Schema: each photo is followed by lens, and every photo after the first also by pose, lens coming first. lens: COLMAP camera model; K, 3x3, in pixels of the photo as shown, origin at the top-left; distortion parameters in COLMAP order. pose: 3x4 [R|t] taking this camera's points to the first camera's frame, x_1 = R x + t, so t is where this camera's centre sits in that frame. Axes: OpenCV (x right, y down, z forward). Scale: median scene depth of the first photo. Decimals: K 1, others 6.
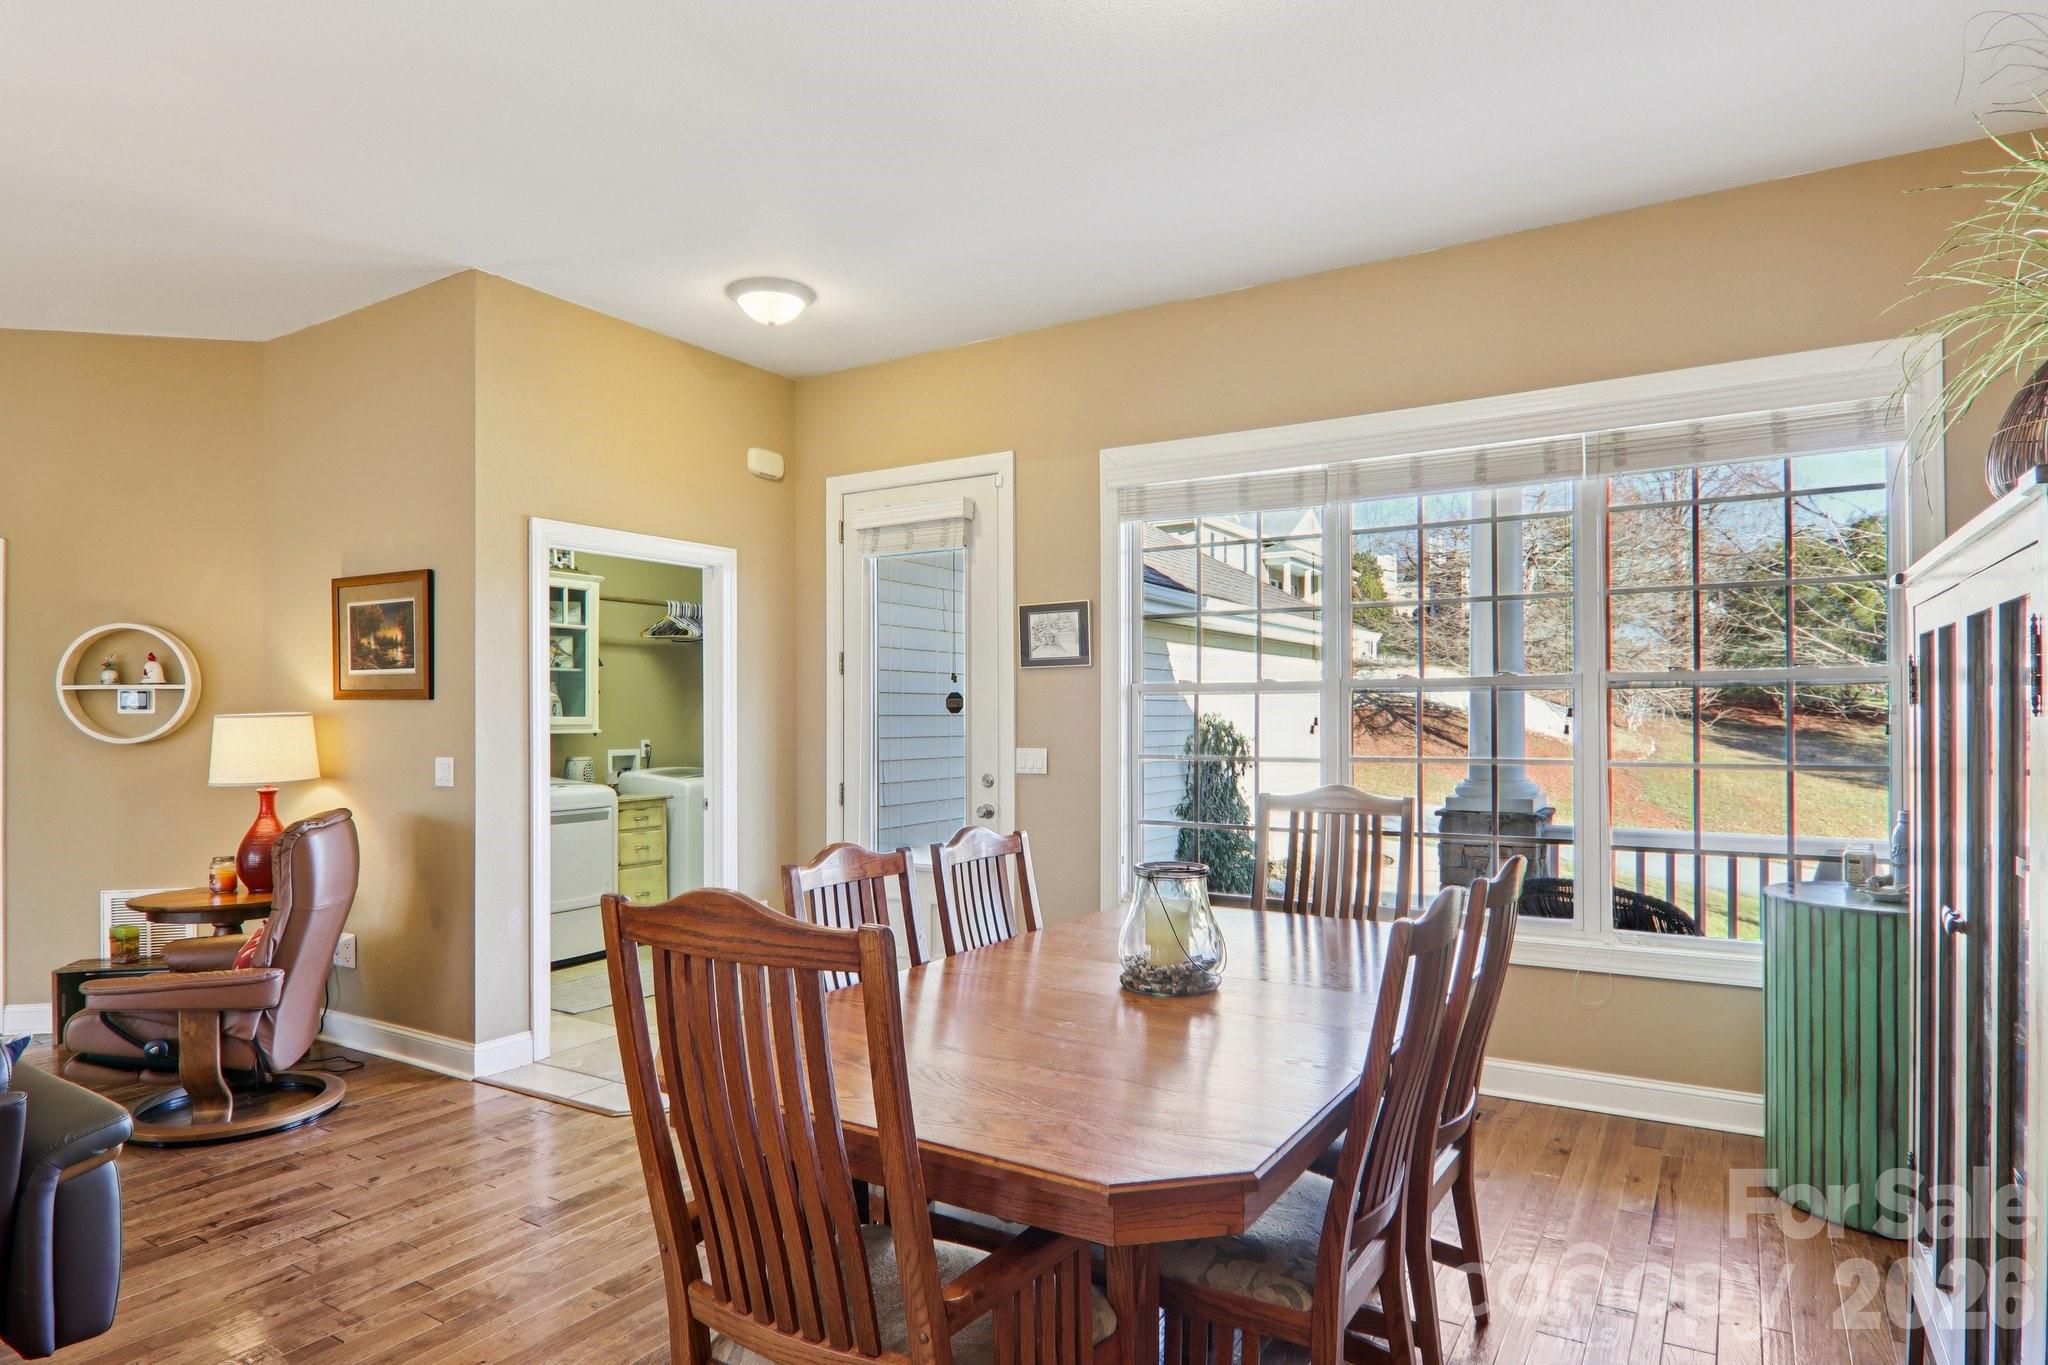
lens RADIAL K [[1168.7, 0, 1035.5], [0, 1168.7, 692.9], [0, 0, 1]] dist [0.002884, -0.000139]
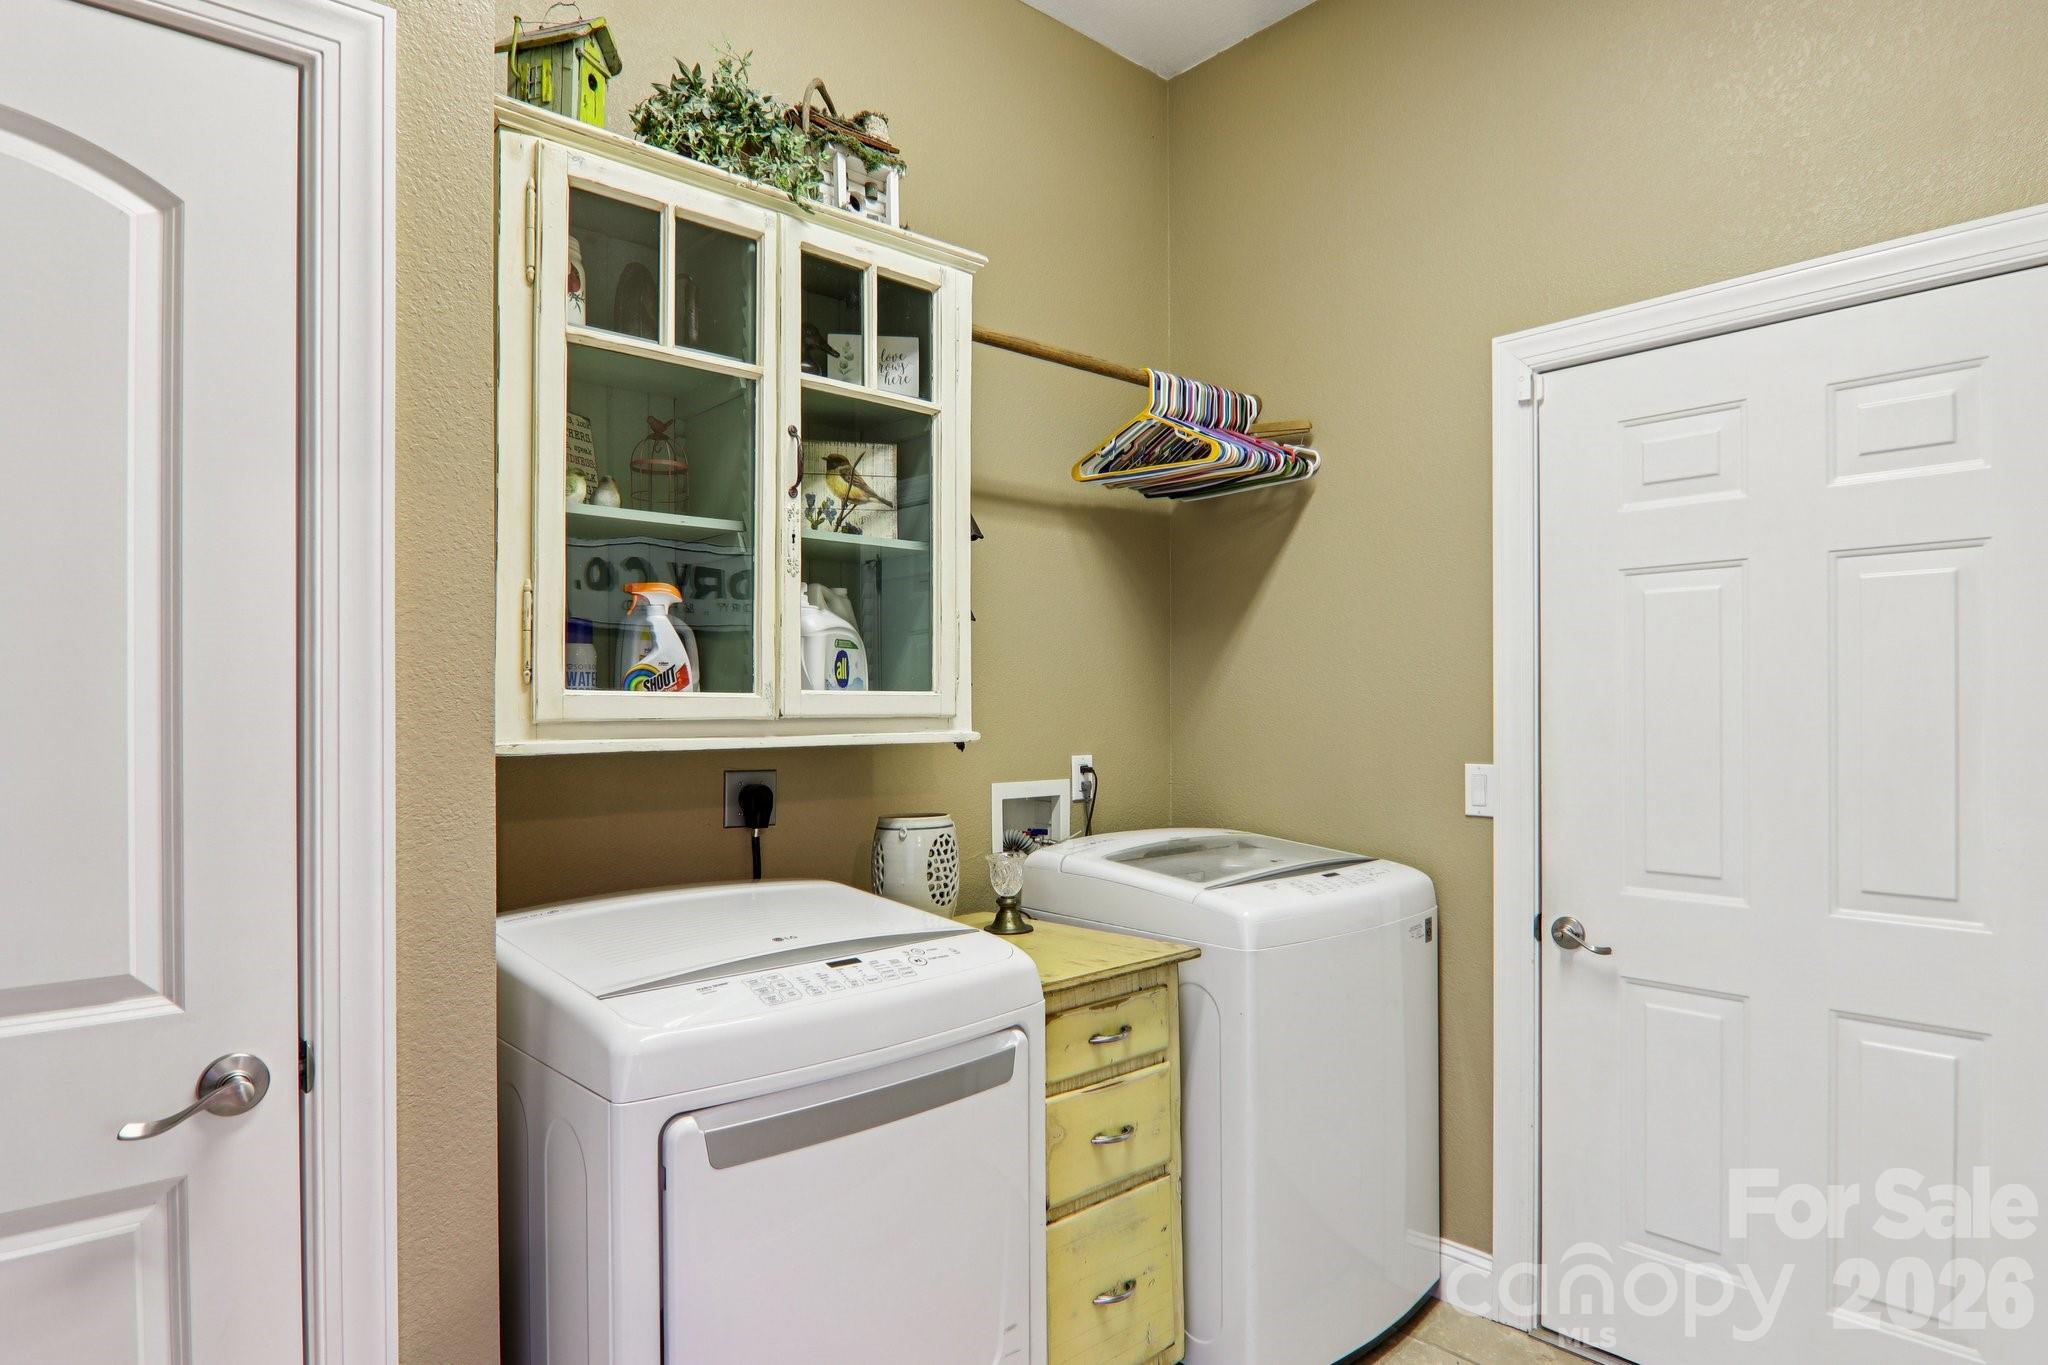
lens RADIAL K [[1168.7, 0, 1035.5], [0, 1168.7, 692.9], [0, 0, 1]] dist [0.002884, -0.000139]
pose [[0.957888, -0.001709, -0.287136, -0.265438], [0.003213, 0.999983, 0.004766, 0.019650], [0.287123, -0.005488, 0.957878, 0.699965]]
